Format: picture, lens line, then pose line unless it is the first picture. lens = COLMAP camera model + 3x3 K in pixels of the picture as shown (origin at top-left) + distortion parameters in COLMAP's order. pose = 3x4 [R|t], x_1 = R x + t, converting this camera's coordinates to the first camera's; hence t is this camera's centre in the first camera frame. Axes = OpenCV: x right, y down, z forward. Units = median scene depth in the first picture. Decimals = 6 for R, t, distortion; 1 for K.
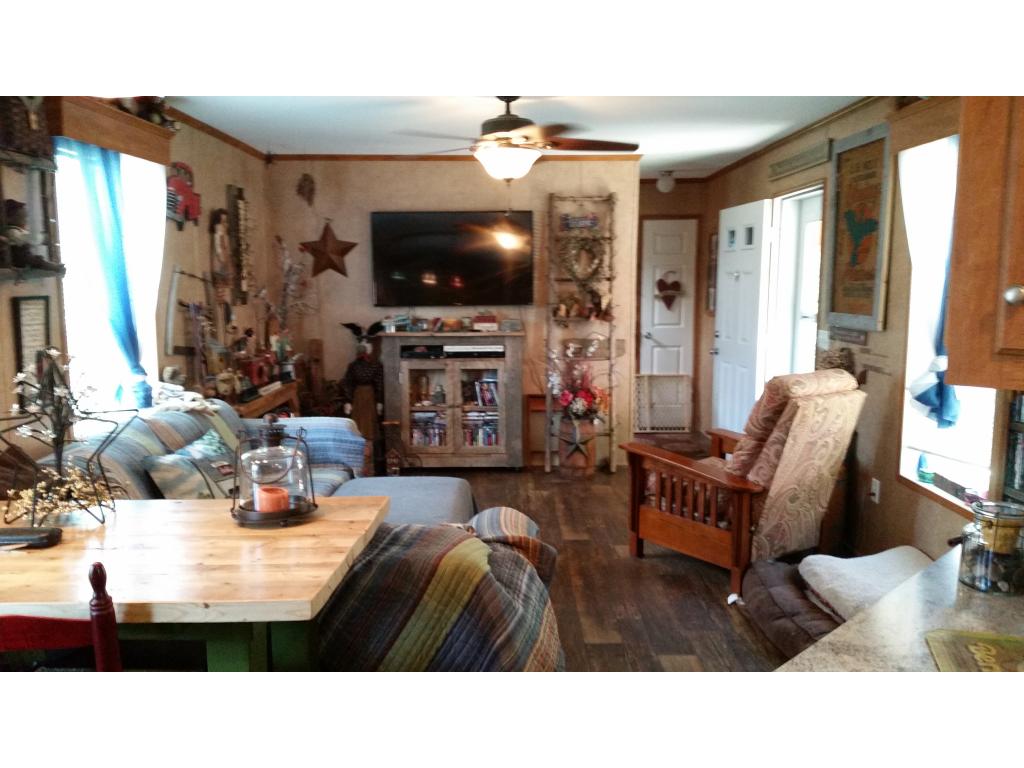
lens RADIAL K [[848.0, 0, 512.0], [0, 848.0, 384.0], [0, 0, 1]] dist [-0.011793, -0.012353]
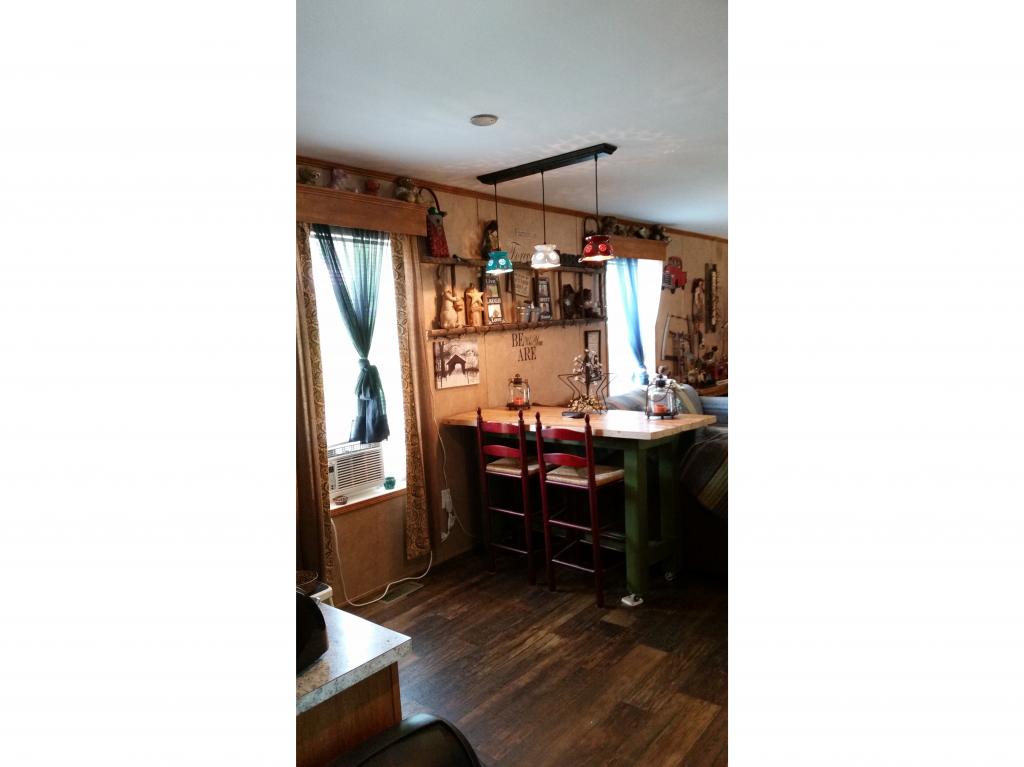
lens RADIAL K [[598.3, 0, 512.0], [0, 598.3, 383.5], [0, 0, 1]] dist [0.000138, -0.000555]
pose [[0.767586, 0.029827, -0.640251, 0.197555], [-0.037269, 0.999304, 0.001873, 0.028793], [0.639861, 0.022424, 0.768163, -0.245487]]
